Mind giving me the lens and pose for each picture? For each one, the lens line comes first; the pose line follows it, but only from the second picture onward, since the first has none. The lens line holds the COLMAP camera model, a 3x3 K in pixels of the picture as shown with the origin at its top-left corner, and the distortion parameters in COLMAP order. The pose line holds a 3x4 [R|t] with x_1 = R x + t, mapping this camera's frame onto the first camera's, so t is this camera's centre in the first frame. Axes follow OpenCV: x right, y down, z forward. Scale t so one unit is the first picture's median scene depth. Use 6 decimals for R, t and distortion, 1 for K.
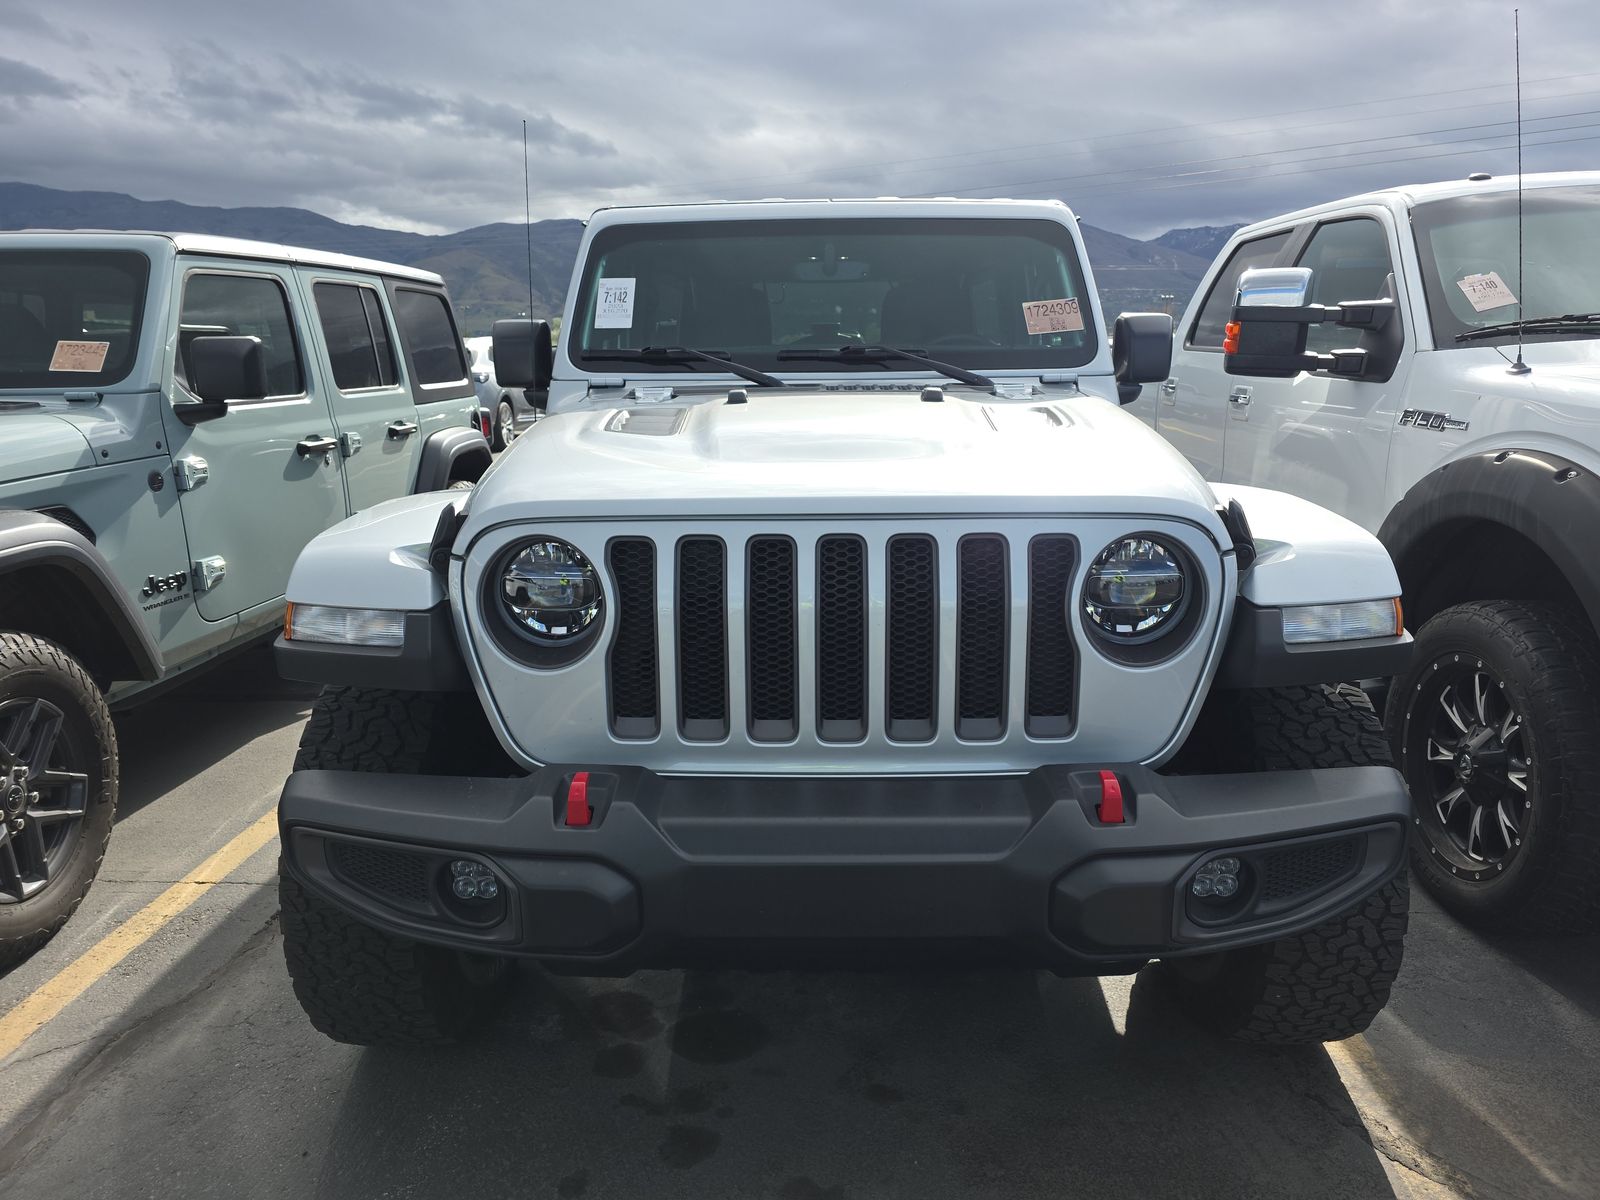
lens RADIAL K [[1135.8, 0, 800.0], [0, 1135.8, 600.0], [0, 0, 1]] dist [0.004034, -0.003155]
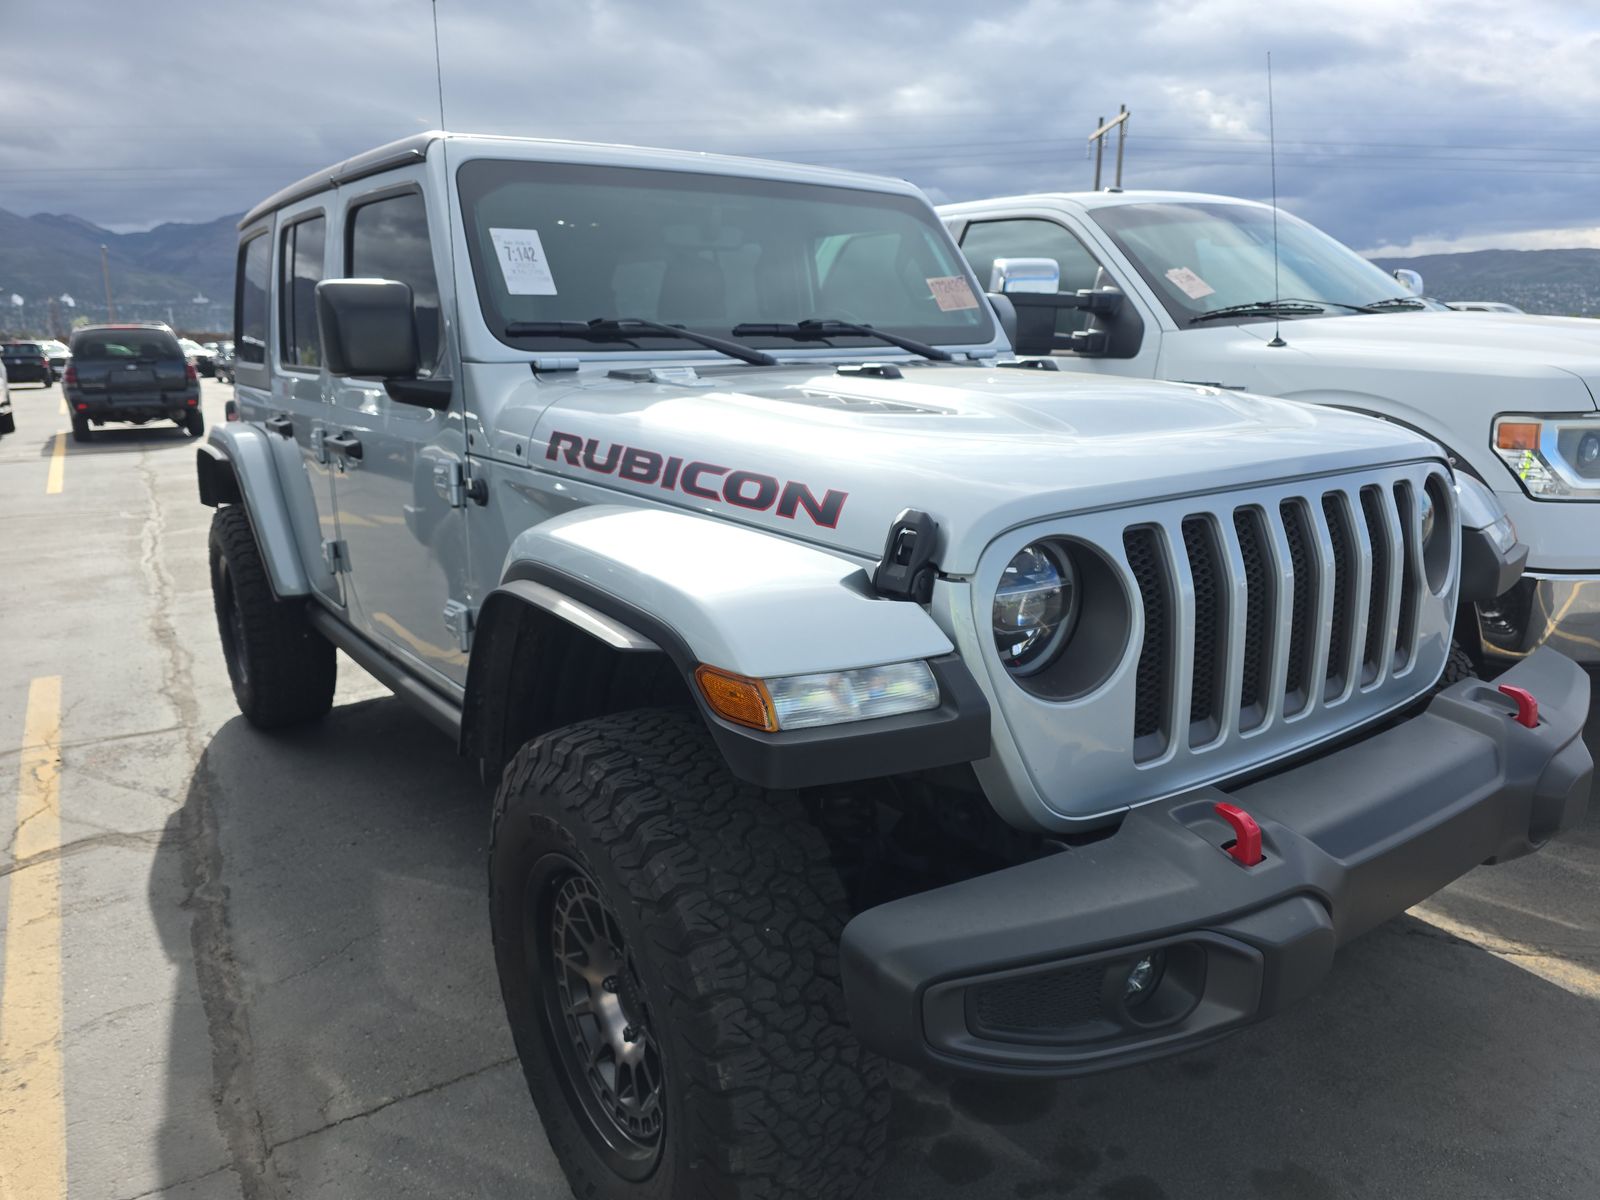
lens RADIAL K [[1135.8, 0, 800.0], [0, 1135.8, 600.0], [0, 0, 1]] dist [0.004034, -0.003155]
pose [[0.781932, -0.136848, 0.608158, -0.542114], [0.138182, 0.989386, 0.044967, -0.044469], [-0.607856, 0.048875, 0.792542, 0.297218]]
